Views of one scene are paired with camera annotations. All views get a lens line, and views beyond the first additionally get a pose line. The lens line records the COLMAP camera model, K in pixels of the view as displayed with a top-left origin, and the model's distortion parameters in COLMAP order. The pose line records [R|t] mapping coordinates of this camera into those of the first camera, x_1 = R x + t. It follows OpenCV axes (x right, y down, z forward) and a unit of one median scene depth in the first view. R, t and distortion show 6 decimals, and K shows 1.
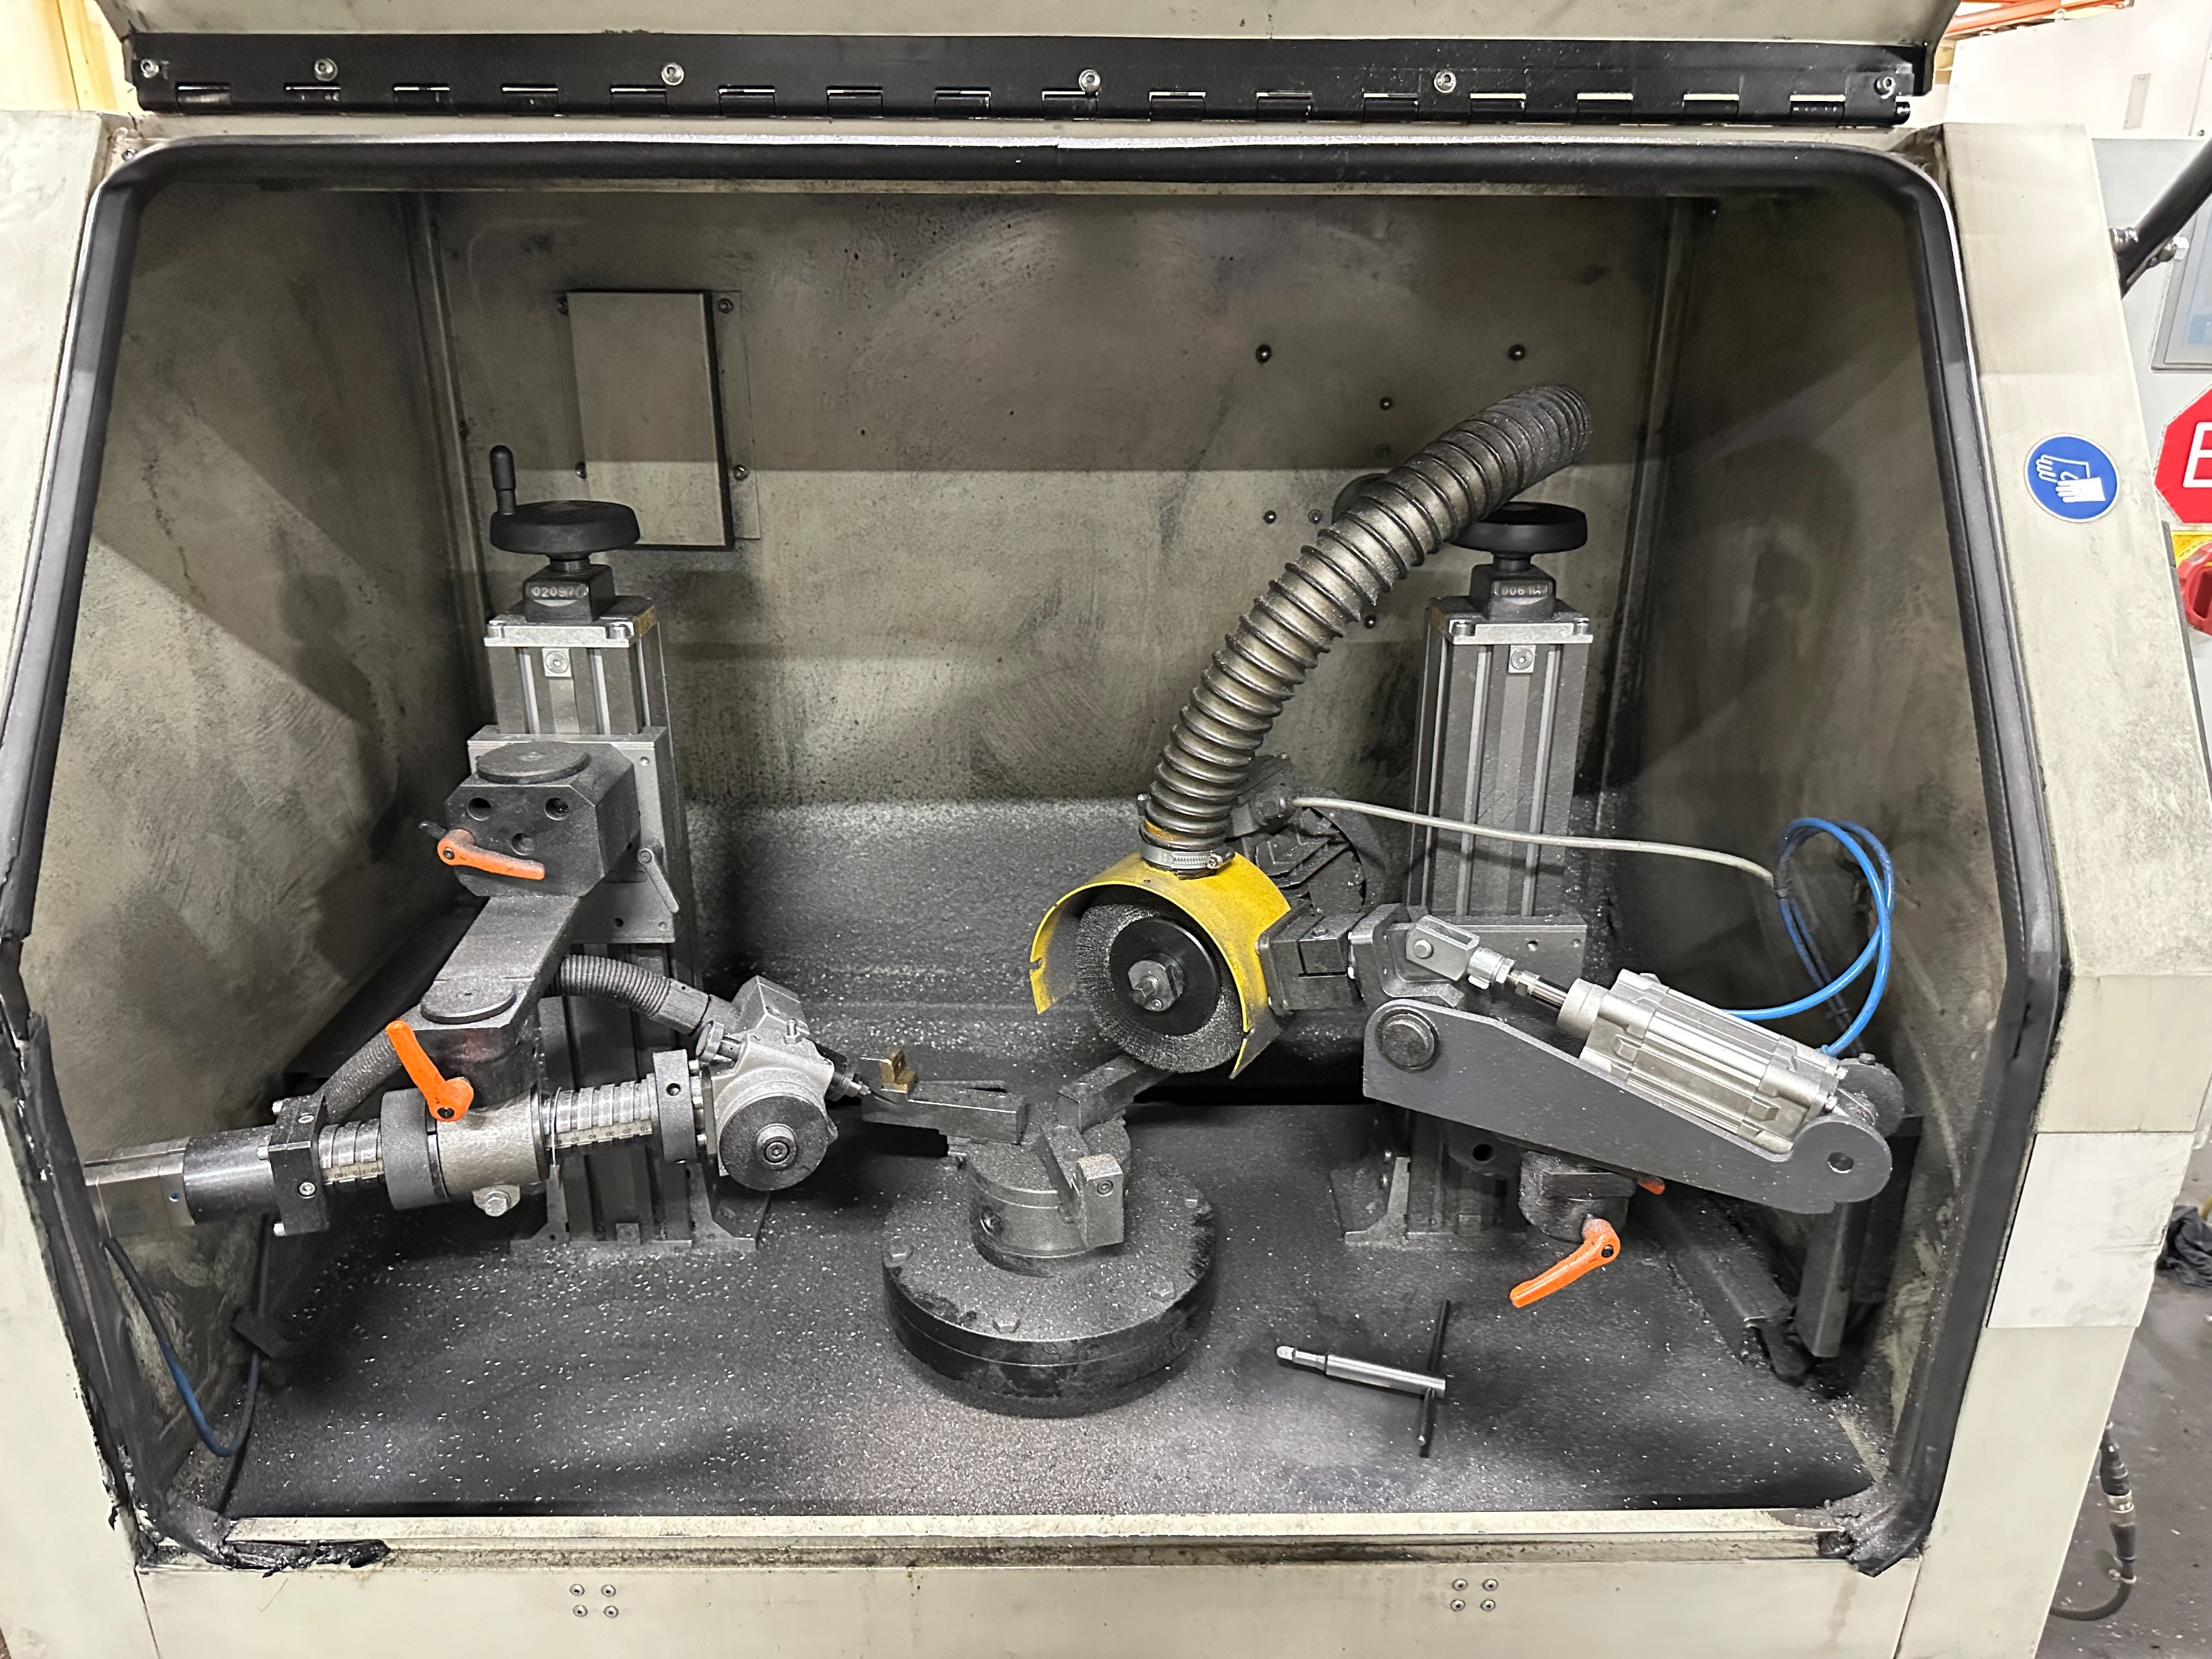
lens RADIAL K [[1556.5, 0, 1094.4], [0, 1556.5, 813.7], [0, 0, 1]] dist [0.039828, -0.045282]
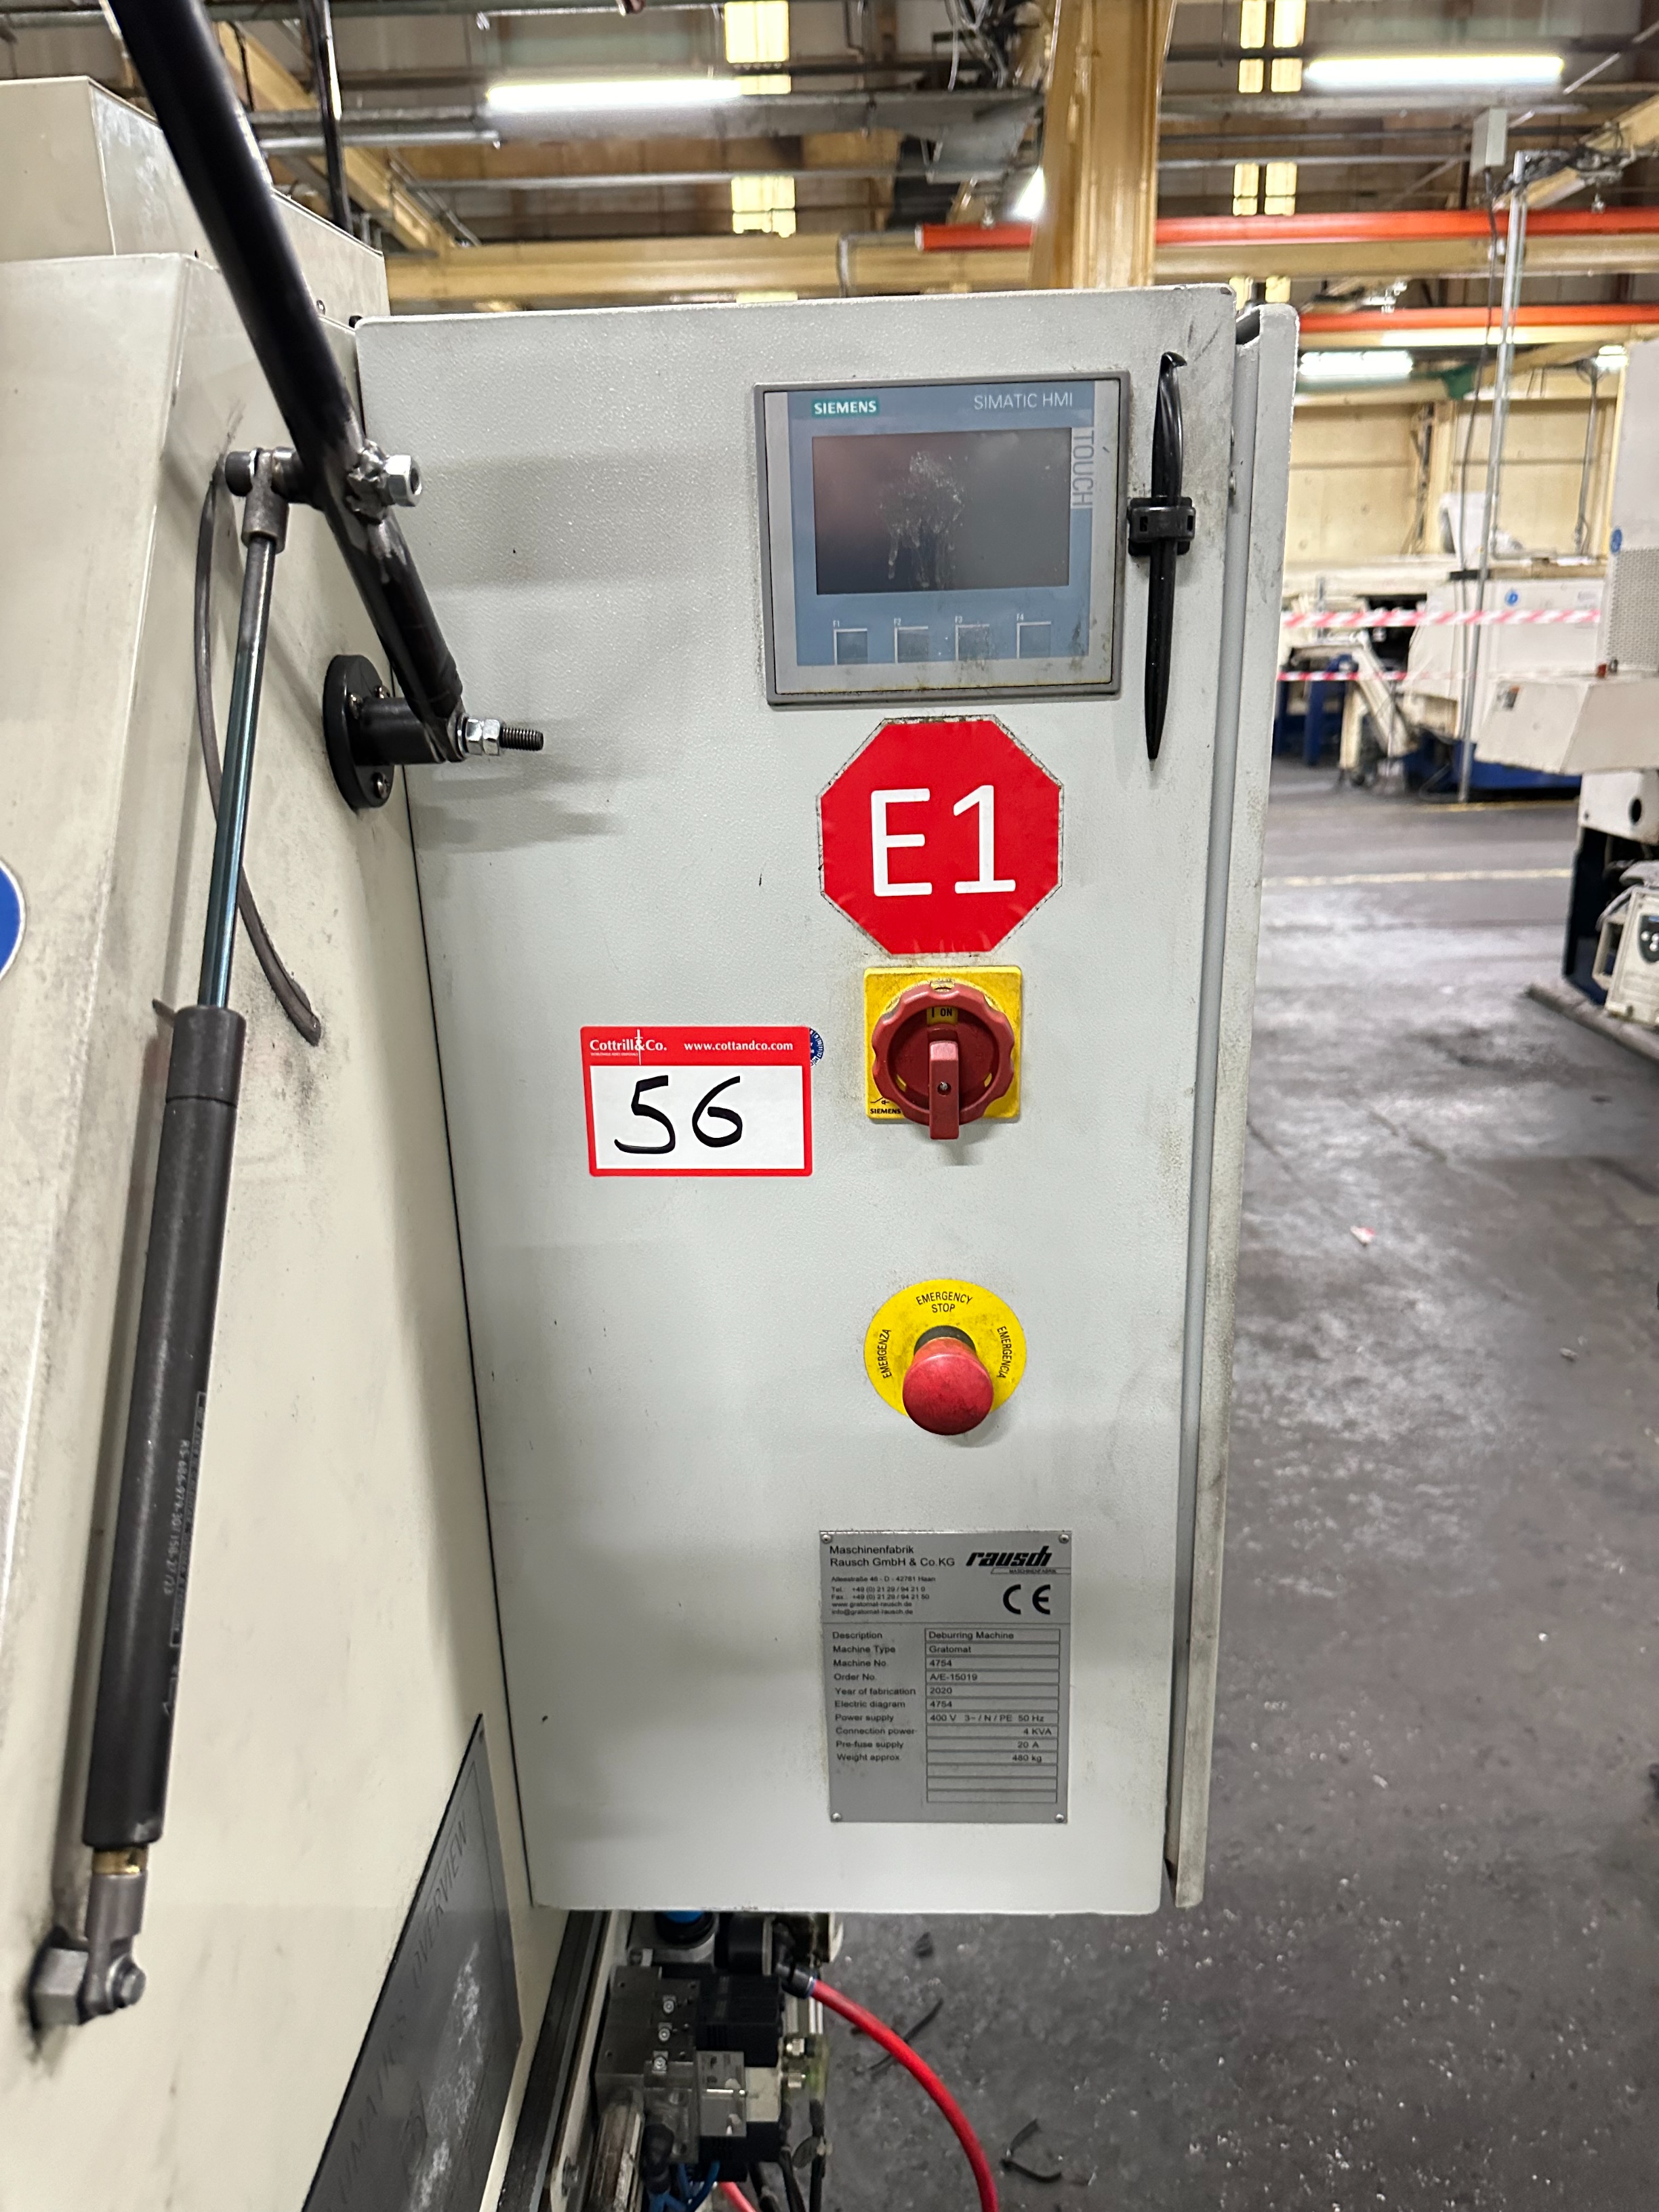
lens RADIAL K [[1556.5, 0, 785.3], [0, 1556.5, 1119.7], [0, 0, 1]] dist [0.039828, -0.045282]
pose [[0.997290, -0.018906, -0.071105, 0.886234], [0.017431, 0.999621, -0.021315, -0.138771], [0.071481, 0.020018, 0.997241, 0.505773]]
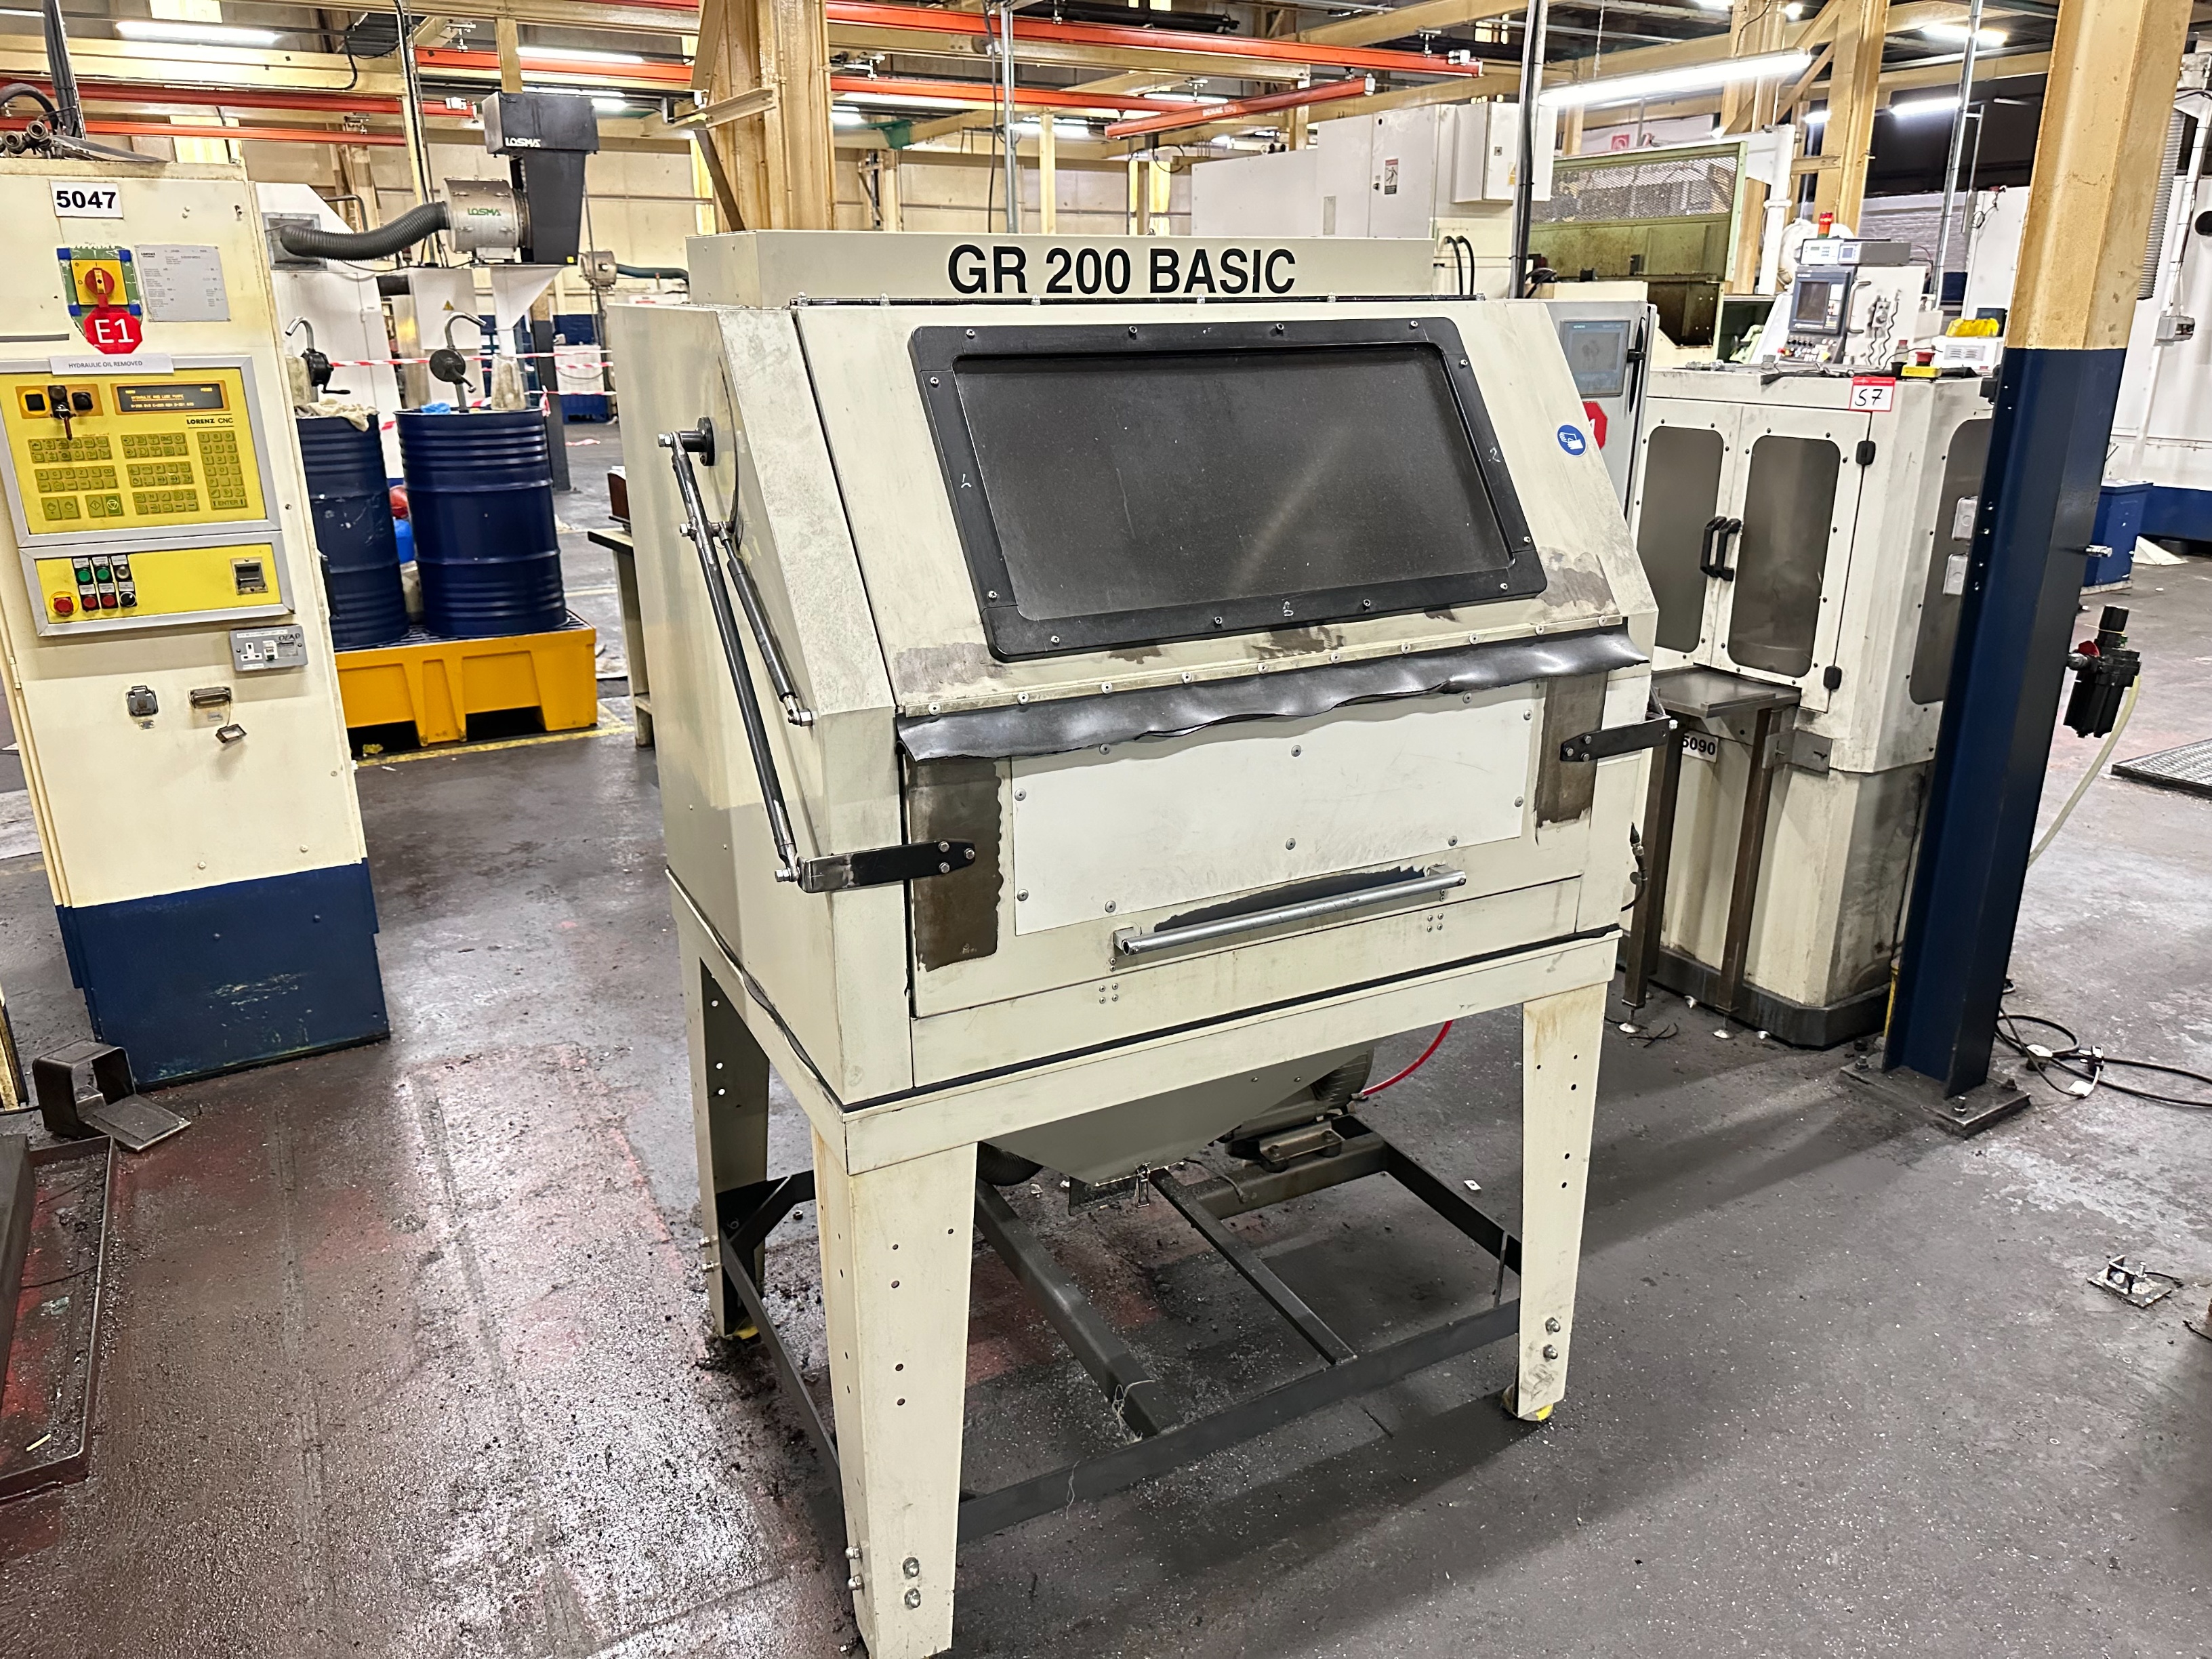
lens RADIAL K [[1556.5, 0, 1113.7], [0, 1556.5, 822.7], [0, 0, 1]] dist [0.039828, -0.045282]
pose [[0.893598, -0.149176, 0.423354, -1.215671], [0.157710, 0.987371, 0.015030, 0.247116], [-0.420250, 0.053336, 0.905839, -0.975709]]
